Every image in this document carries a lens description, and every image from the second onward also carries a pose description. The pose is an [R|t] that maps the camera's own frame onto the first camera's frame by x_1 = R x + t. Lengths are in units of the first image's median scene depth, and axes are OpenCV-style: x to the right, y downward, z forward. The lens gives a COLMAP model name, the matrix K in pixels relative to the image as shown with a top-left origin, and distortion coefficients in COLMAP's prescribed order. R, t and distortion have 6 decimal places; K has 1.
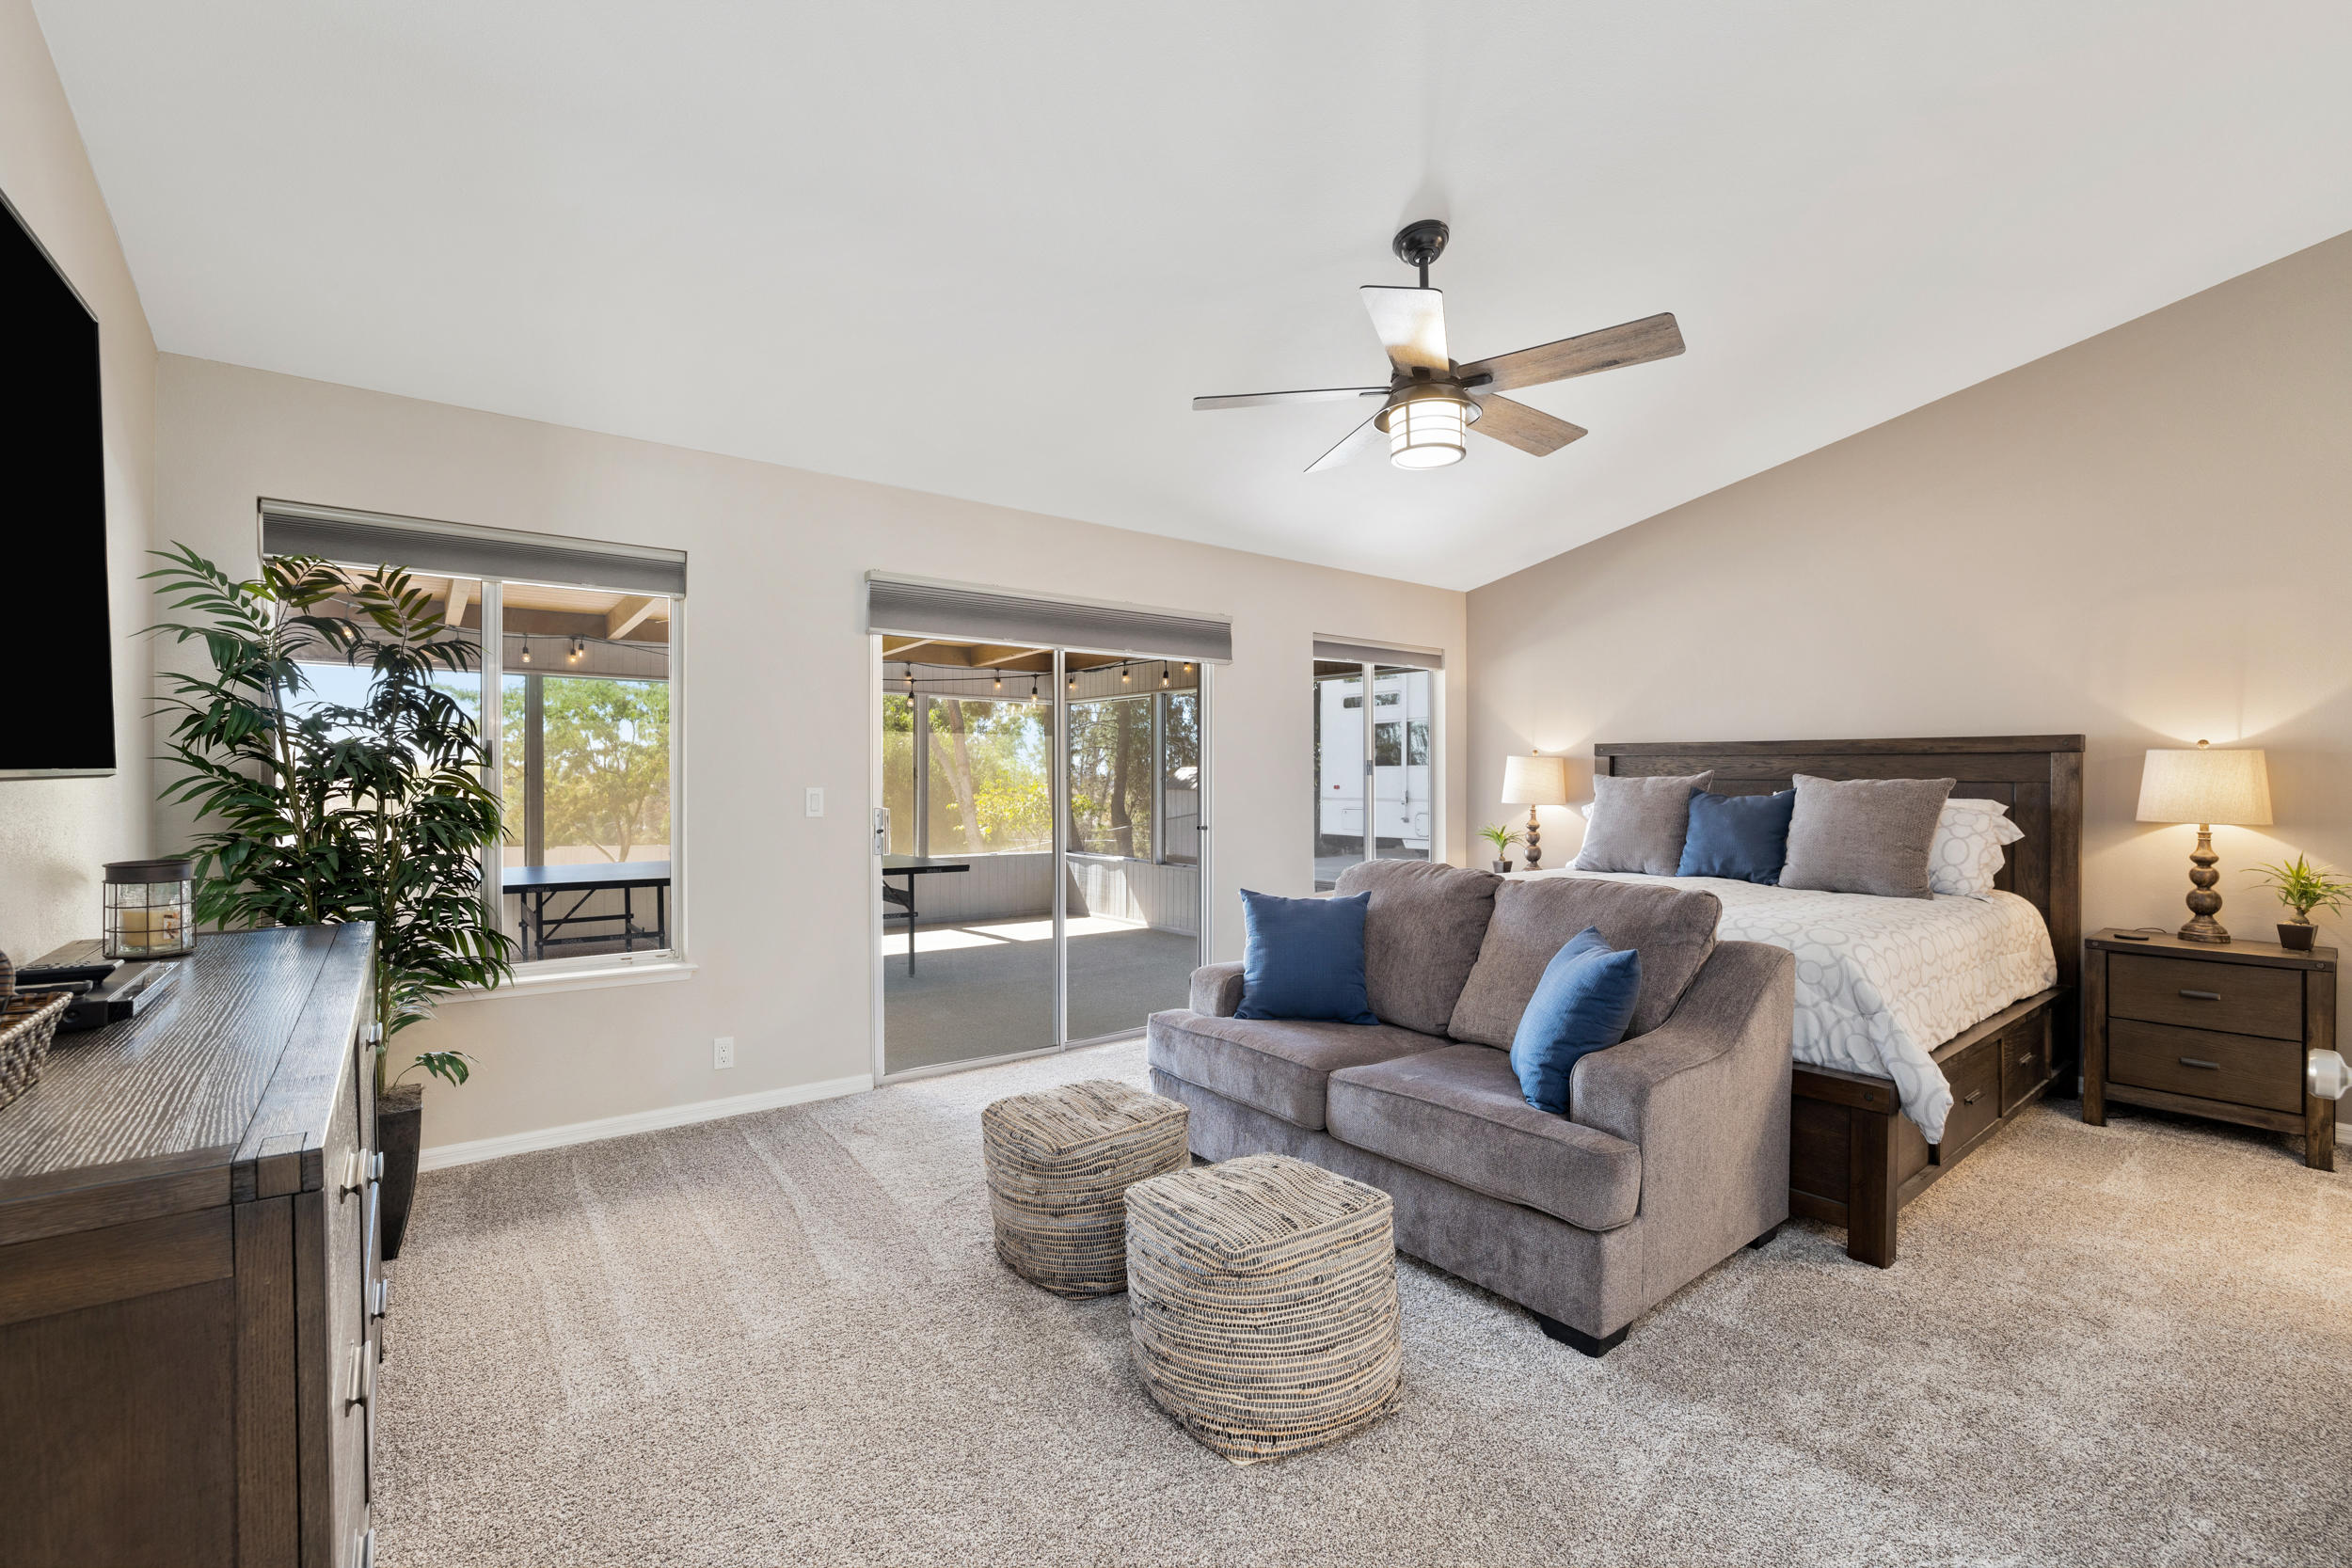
lens RADIAL K [[1008.9, 0, 1177.7], [0, 1008.9, 779.7], [0, 0, 1]] dist [0.001183, 0.000167]
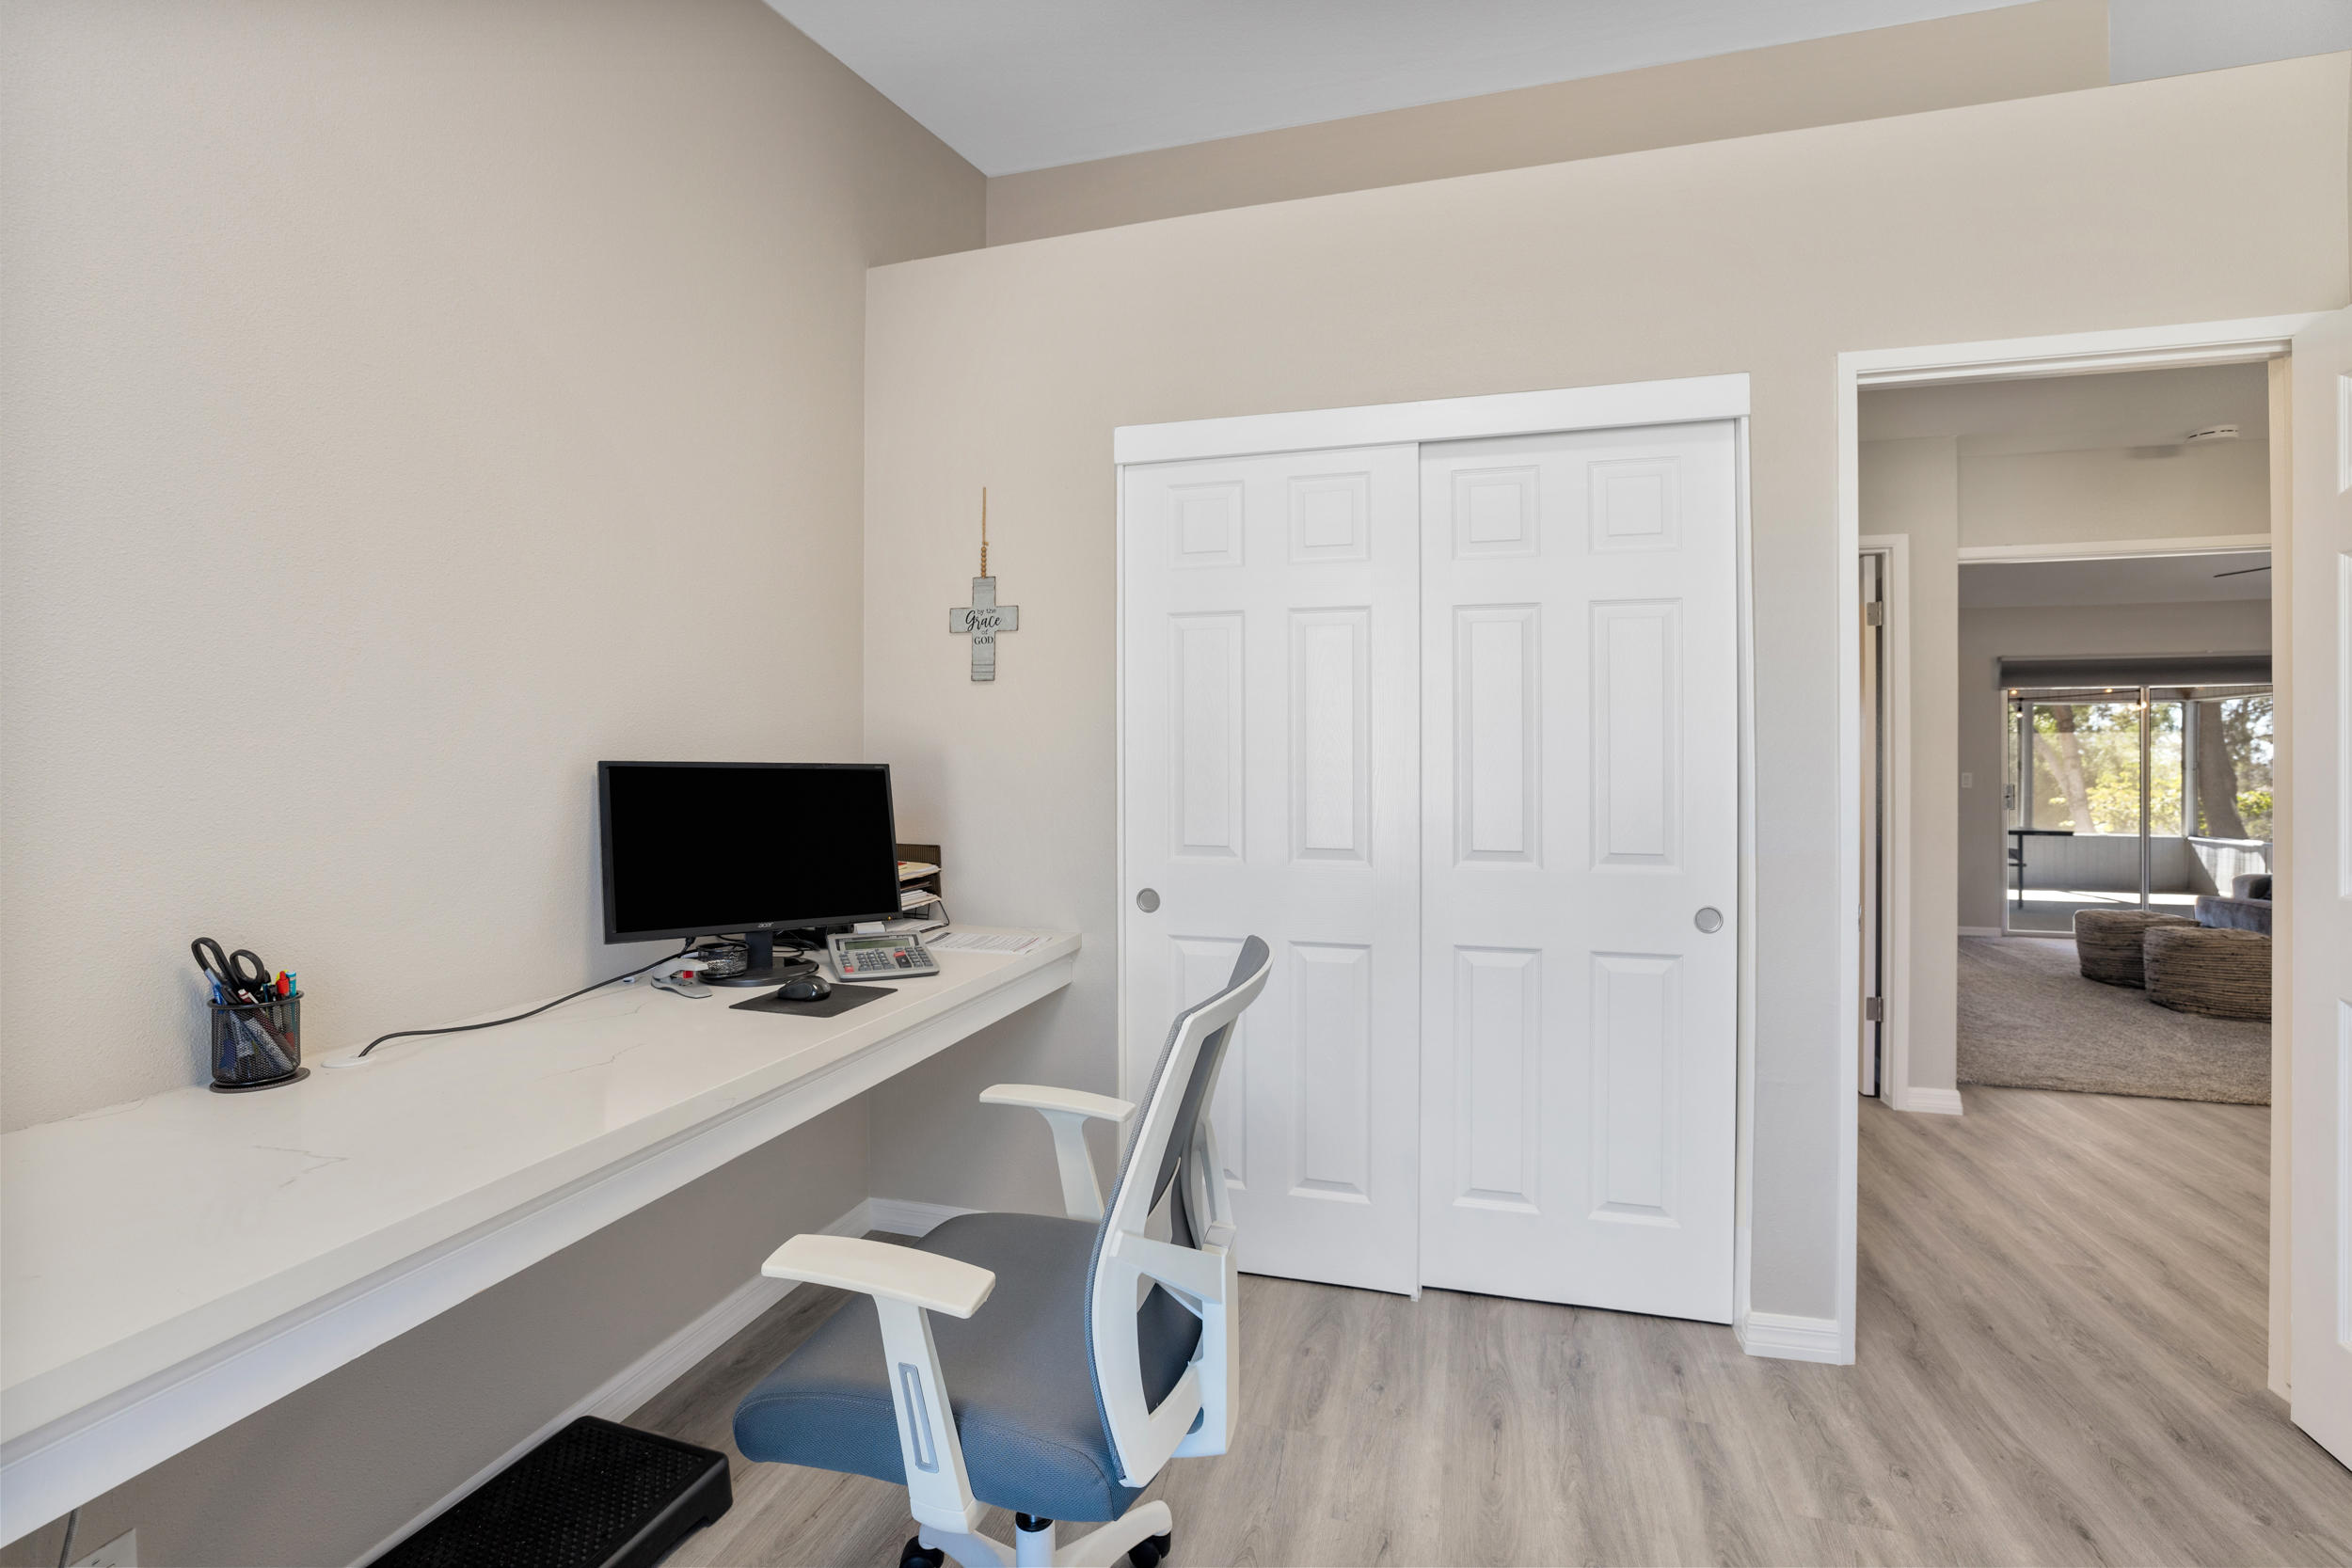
lens RADIAL K [[1008.9, 0, 1177.4], [0, 1008.9, 777.7], [0, 0, 1]] dist [0.001183, 0.000167]
pose [[0.593202, 0.003446, -0.805046, 0.124091], [-0.000665, 0.999993, 0.003790, 0.004443], [0.805054, -0.001712, 0.593200, -0.558925]]
